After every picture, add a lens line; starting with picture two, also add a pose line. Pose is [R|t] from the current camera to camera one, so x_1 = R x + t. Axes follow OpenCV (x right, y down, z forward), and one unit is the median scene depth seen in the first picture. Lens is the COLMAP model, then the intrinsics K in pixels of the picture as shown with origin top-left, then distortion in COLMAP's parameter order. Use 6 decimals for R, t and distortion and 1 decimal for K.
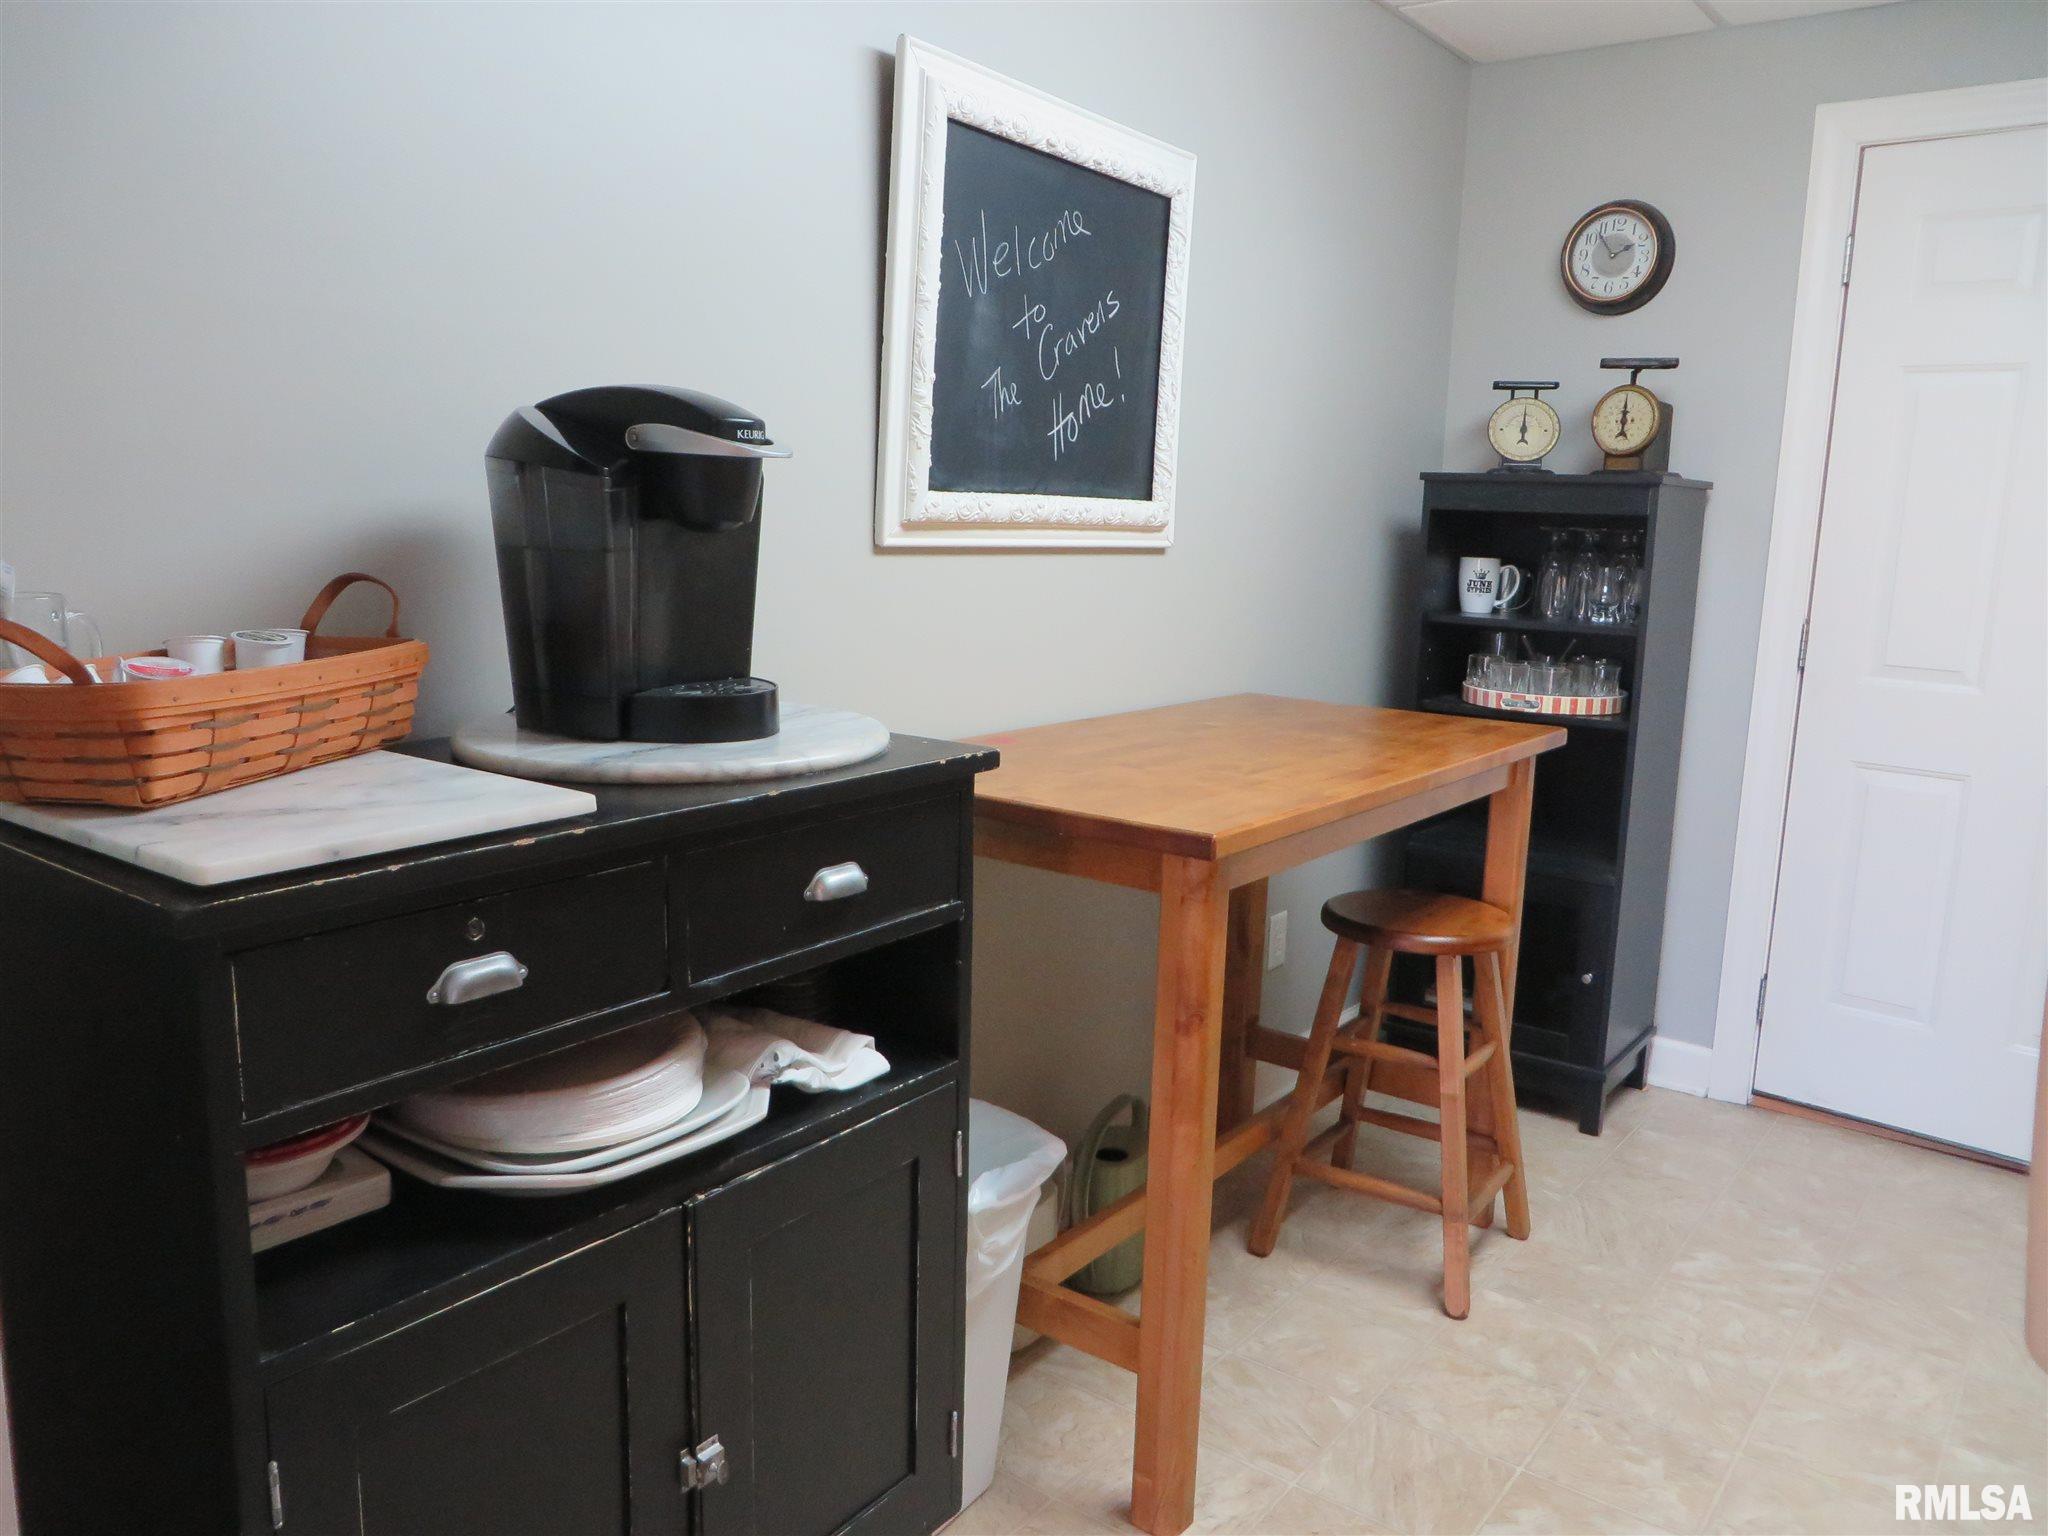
lens RADIAL K [[1532.8, 0, 1027.4], [0, 1532.8, 770.5], [0, 0, 1]] dist [-0.004738, 0.006881]
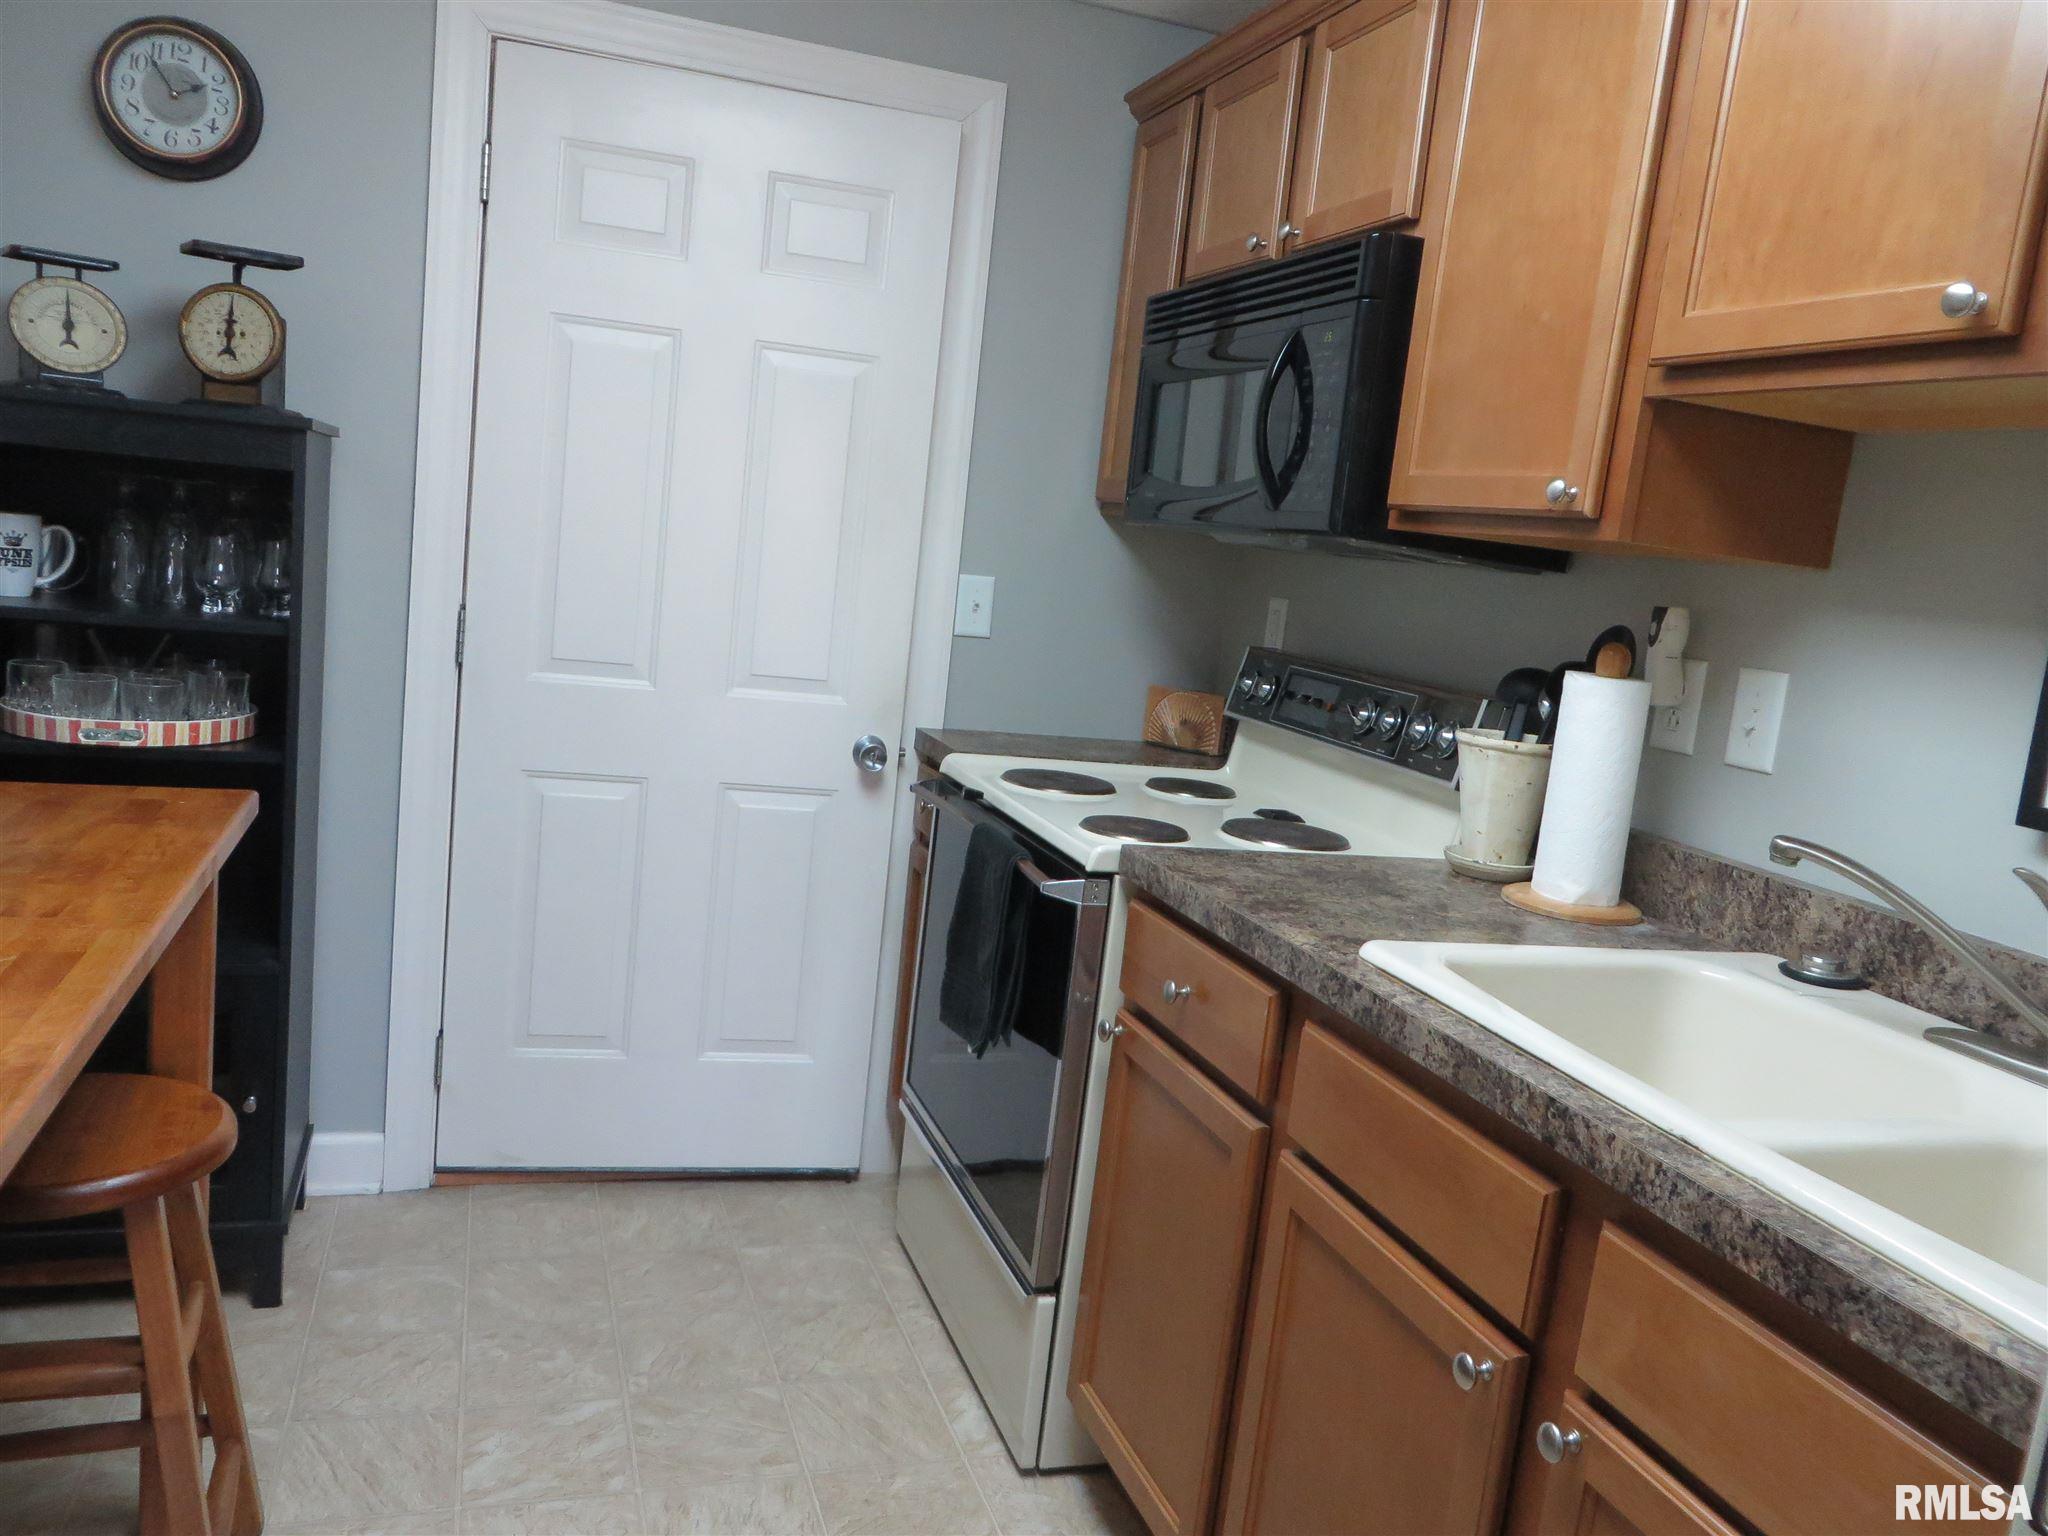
lens RADIAL K [[1532.8, 0, 1023.0], [0, 1532.8, 762.6], [0, 0, 1]] dist [-0.004738, 0.006881]
pose [[0.568401, -0.094078, 0.817355, -0.005129], [0.062163, 0.995512, 0.071355, -0.054141], [-0.820400, 0.010251, 0.571699, 0.277049]]
